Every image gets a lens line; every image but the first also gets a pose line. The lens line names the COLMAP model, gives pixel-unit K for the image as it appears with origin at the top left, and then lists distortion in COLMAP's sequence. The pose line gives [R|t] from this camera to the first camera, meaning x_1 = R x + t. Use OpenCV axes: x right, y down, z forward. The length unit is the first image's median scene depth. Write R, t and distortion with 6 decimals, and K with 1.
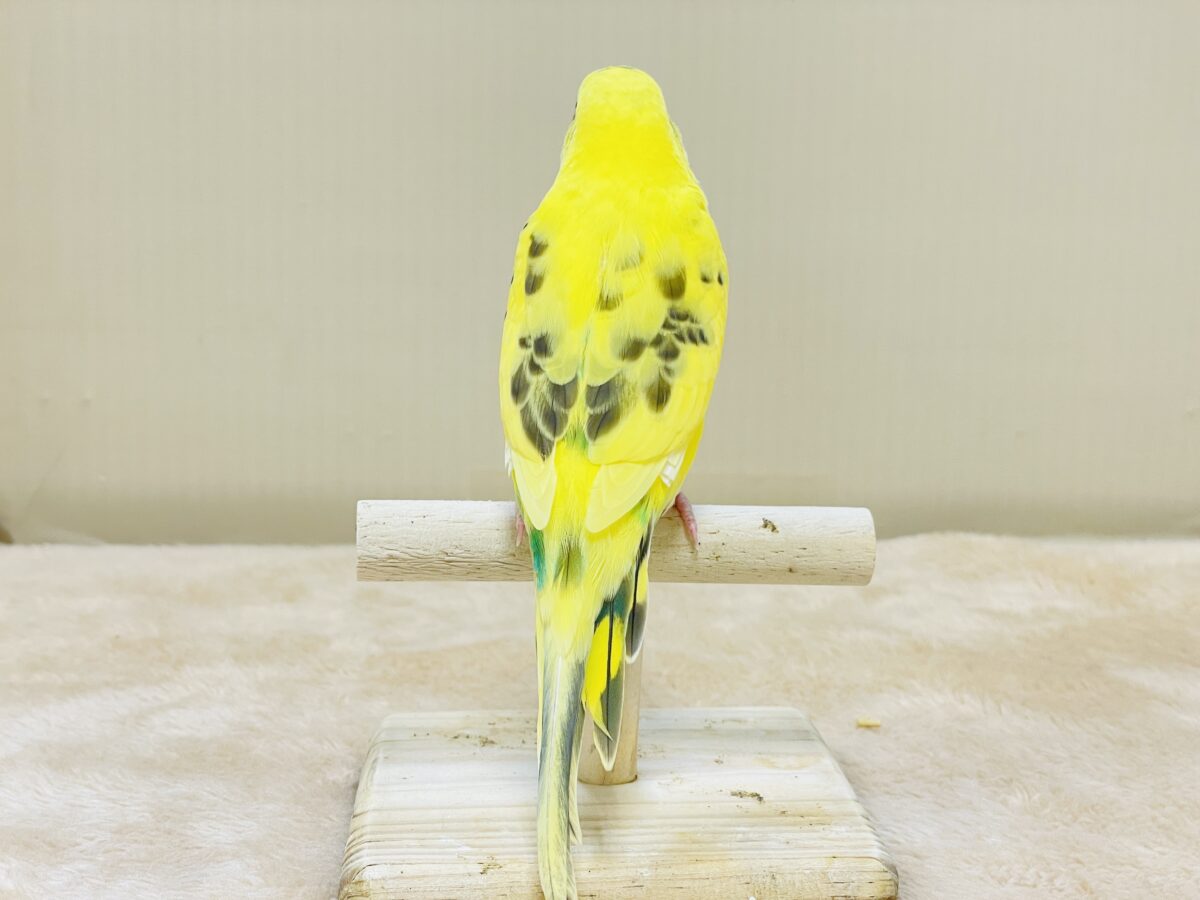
lens RADIAL K [[2017.0, 0, 599.8], [0, 2017.0, 478.0], [0, 0, 1]] dist [0.238313, -1.226020]
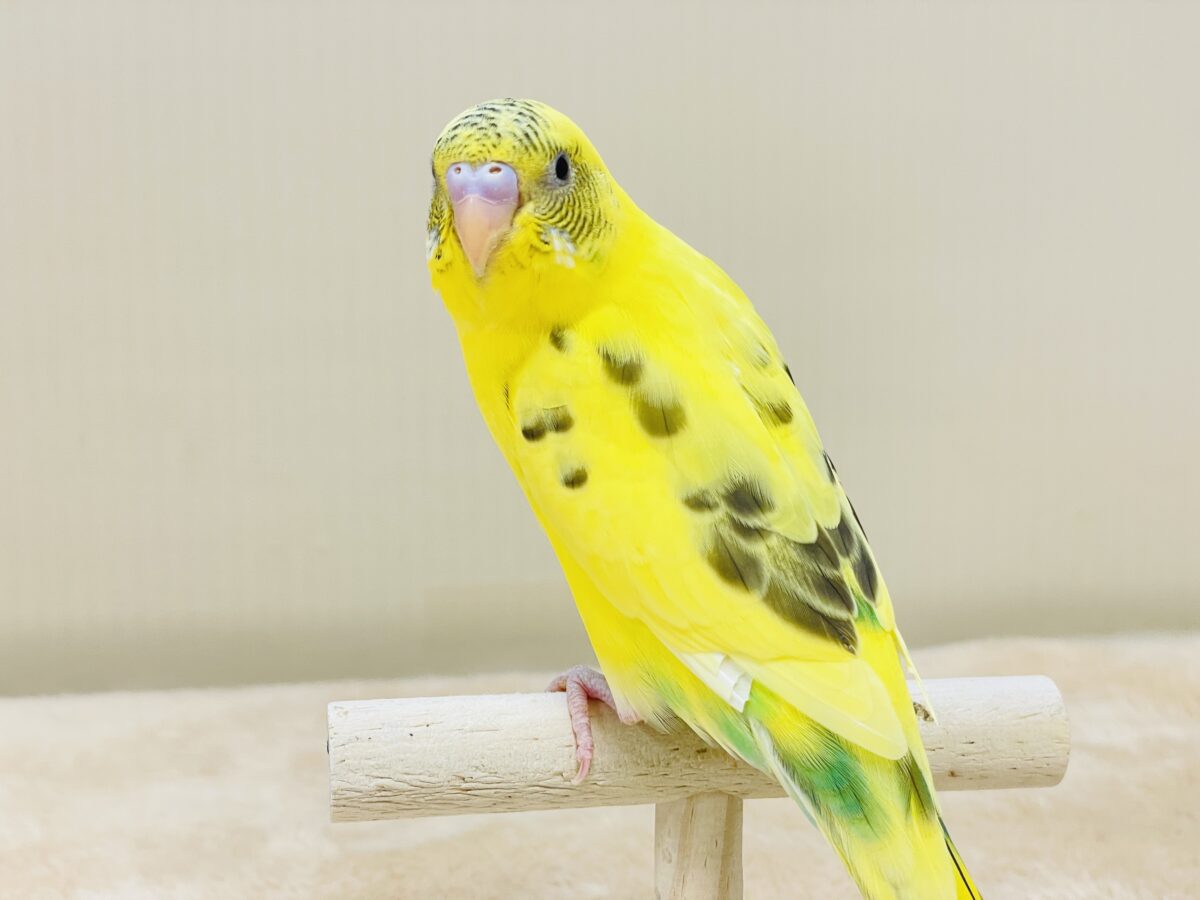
lens RADIAL K [[2017.0, 0, 599.8], [0, 2017.0, 478.0], [0, 0, 1]] dist [0.238313, -1.226020]
pose [[0.997677, -0.038086, 0.056488, -0.062890], [0.039305, 0.999014, -0.020621, -0.046811], [-0.055647, 0.022794, 0.998190, 0.303839]]
